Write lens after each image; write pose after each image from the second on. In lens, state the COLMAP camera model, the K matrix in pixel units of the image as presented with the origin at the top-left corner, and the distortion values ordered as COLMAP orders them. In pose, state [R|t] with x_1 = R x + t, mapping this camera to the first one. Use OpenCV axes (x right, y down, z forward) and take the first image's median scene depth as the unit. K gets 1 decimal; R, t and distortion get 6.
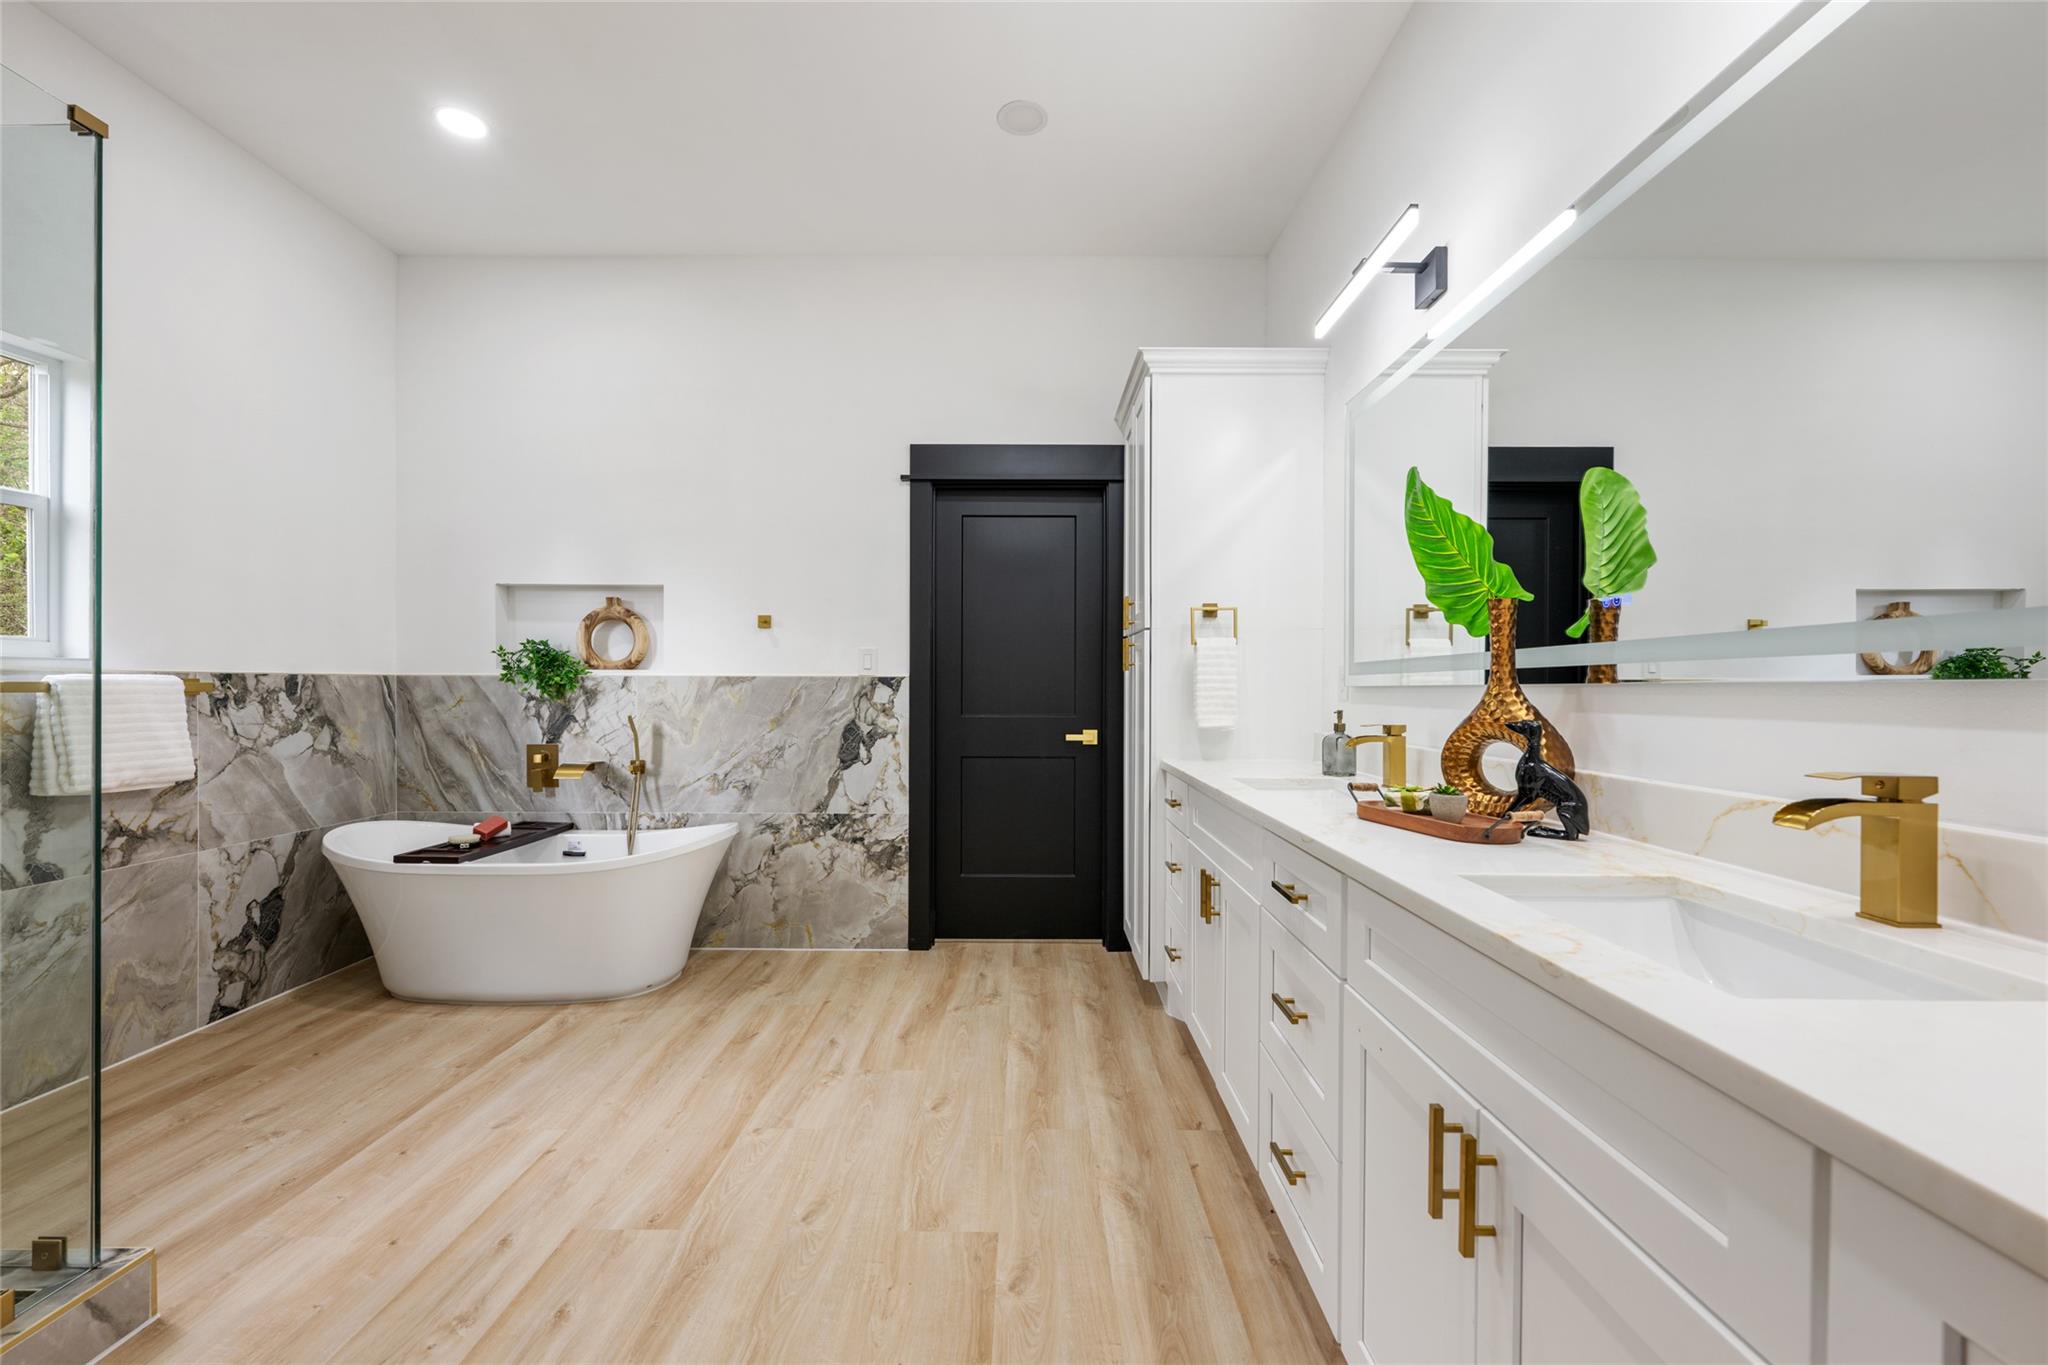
lens RADIAL K [[805.8, 0, 1013.9], [0, 805.8, 688.3], [0, 0, 1]] dist [0.000851, -0.000099]
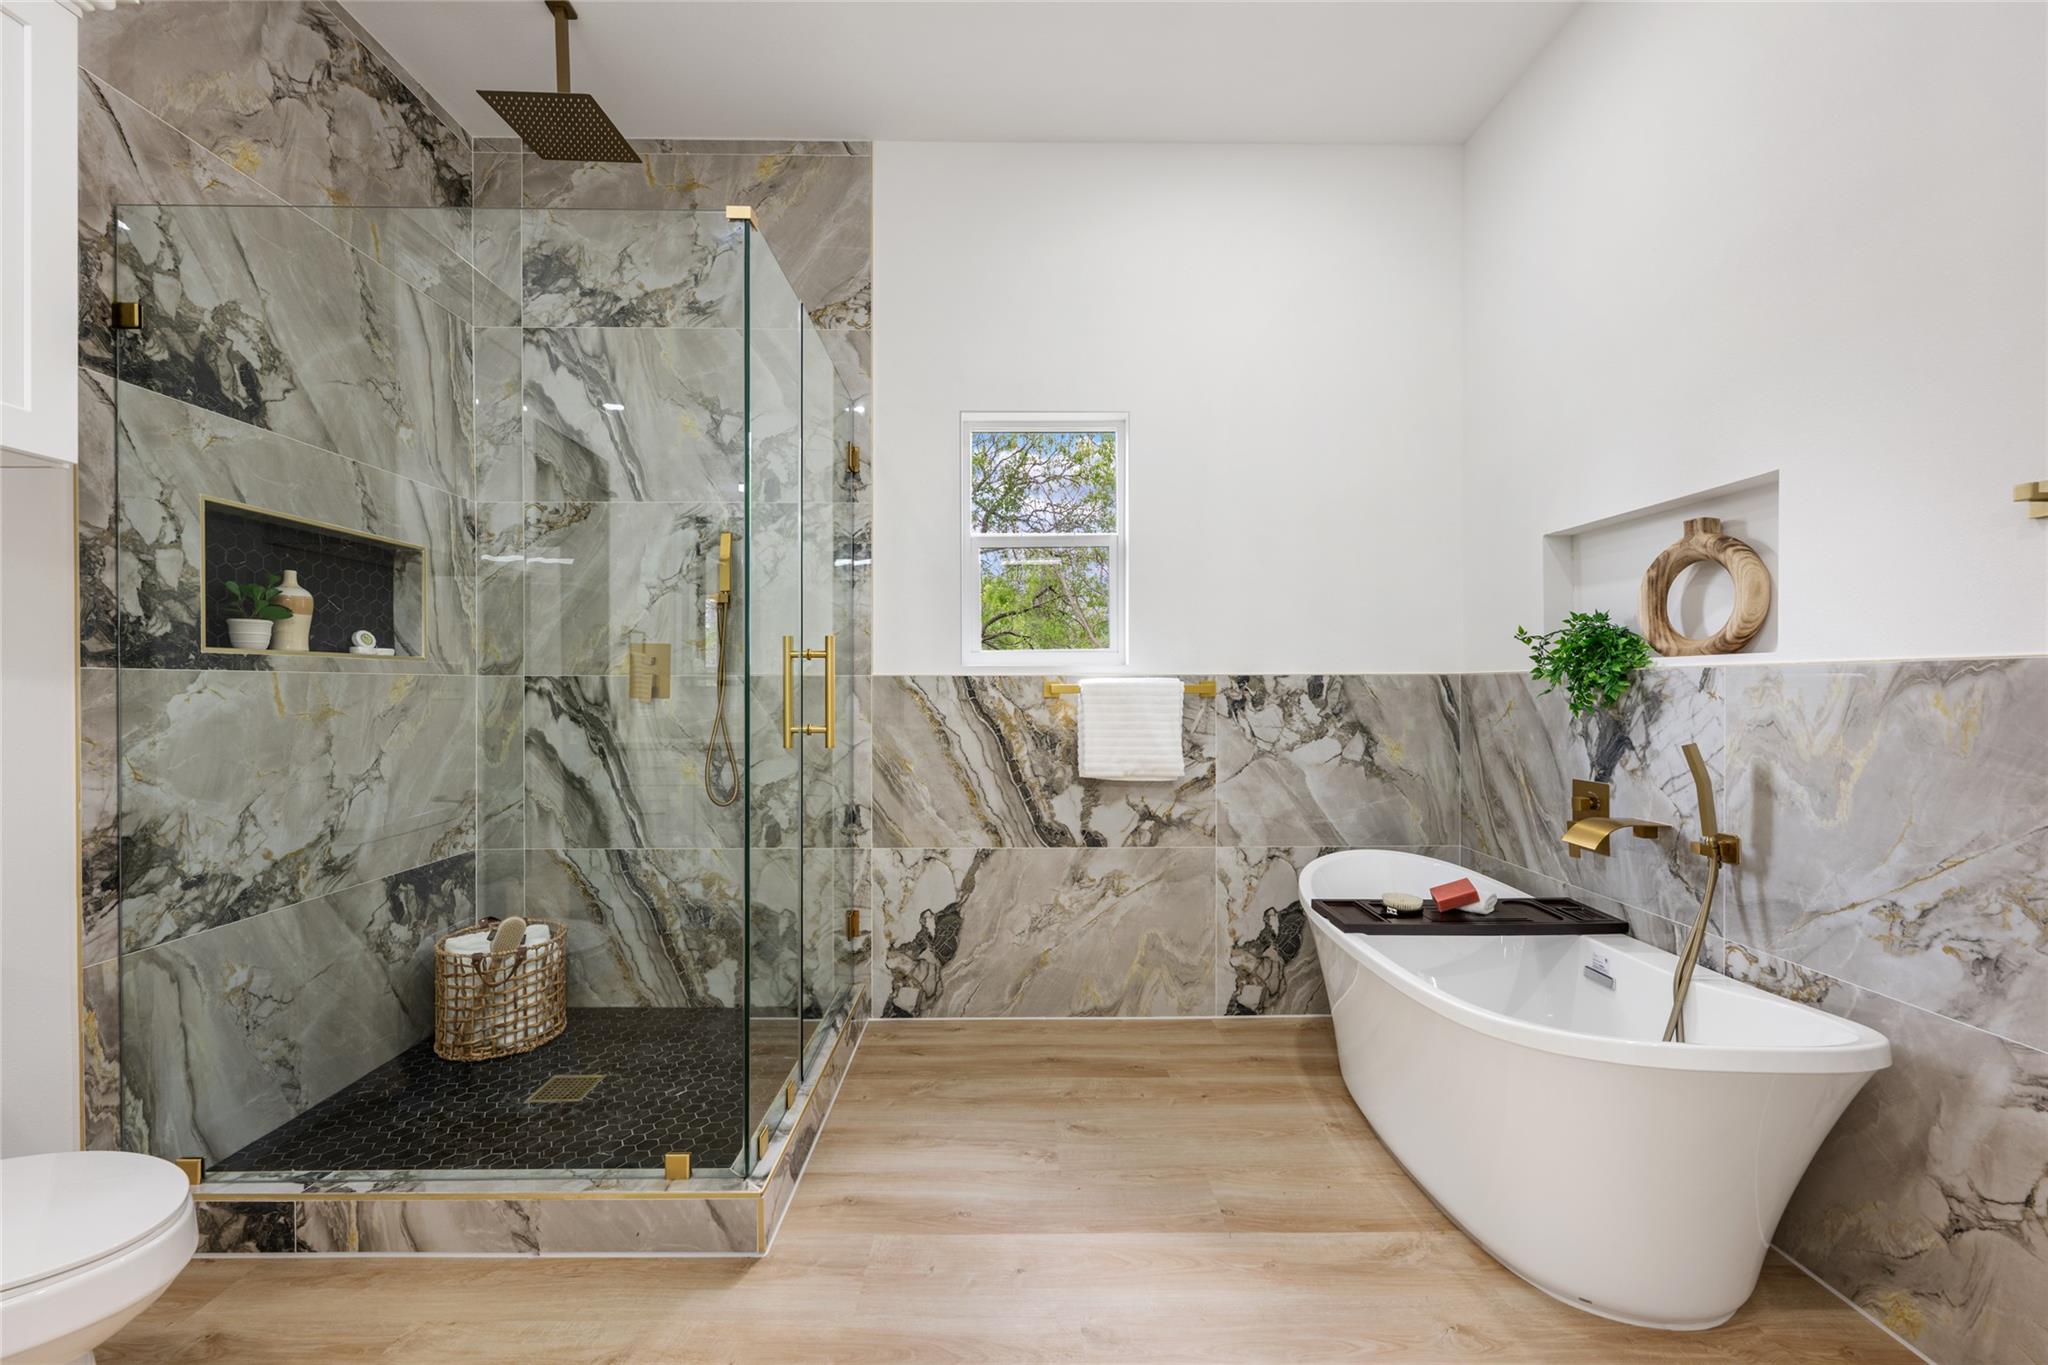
lens RADIAL K [[811.5, 0, 1029.6], [0, 811.5, 691.7], [0, 0, 1]] dist [-0.000285, -0.000551]
pose [[0.024154, 0.001627, -0.999707, 0.028706], [-0.001746, 0.999997, 0.001585, 0.000396], [0.999707, 0.001707, 0.024157, 0.626934]]
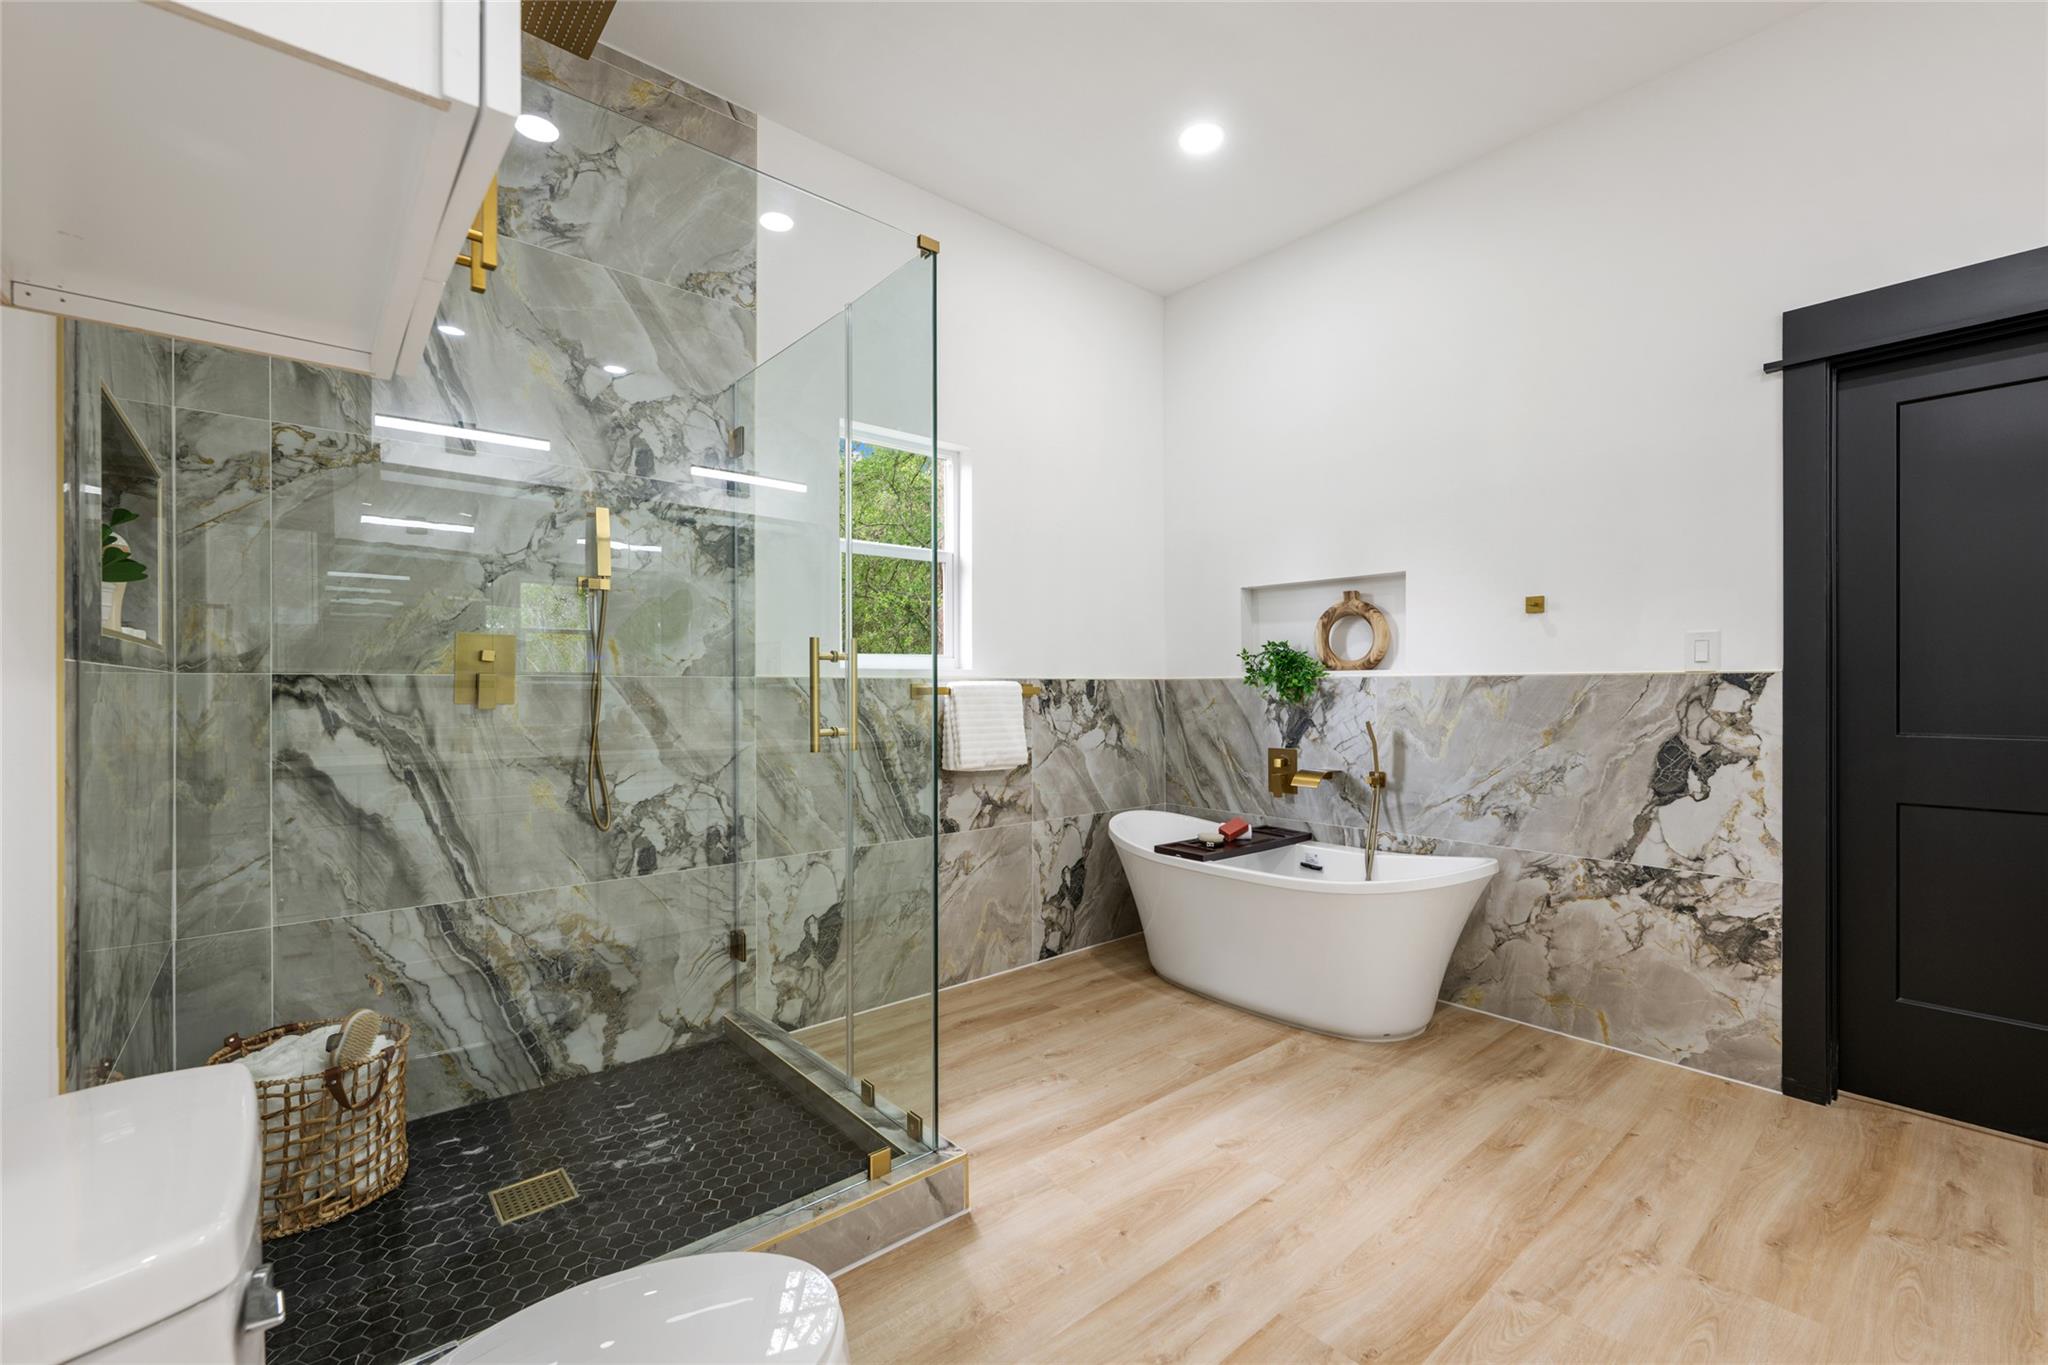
lens RADIAL K [[848.3, 0, 1026.4], [0, 848.3, 688.8], [0, 0, 1]] dist [-0.003112, 0.000378]
pose [[0.658440, -0.003667, -0.752625, -0.020490], [0.002352, 0.999993, -0.002815, -0.000404], [0.752630, 0.000084, 0.658444, 0.106262]]
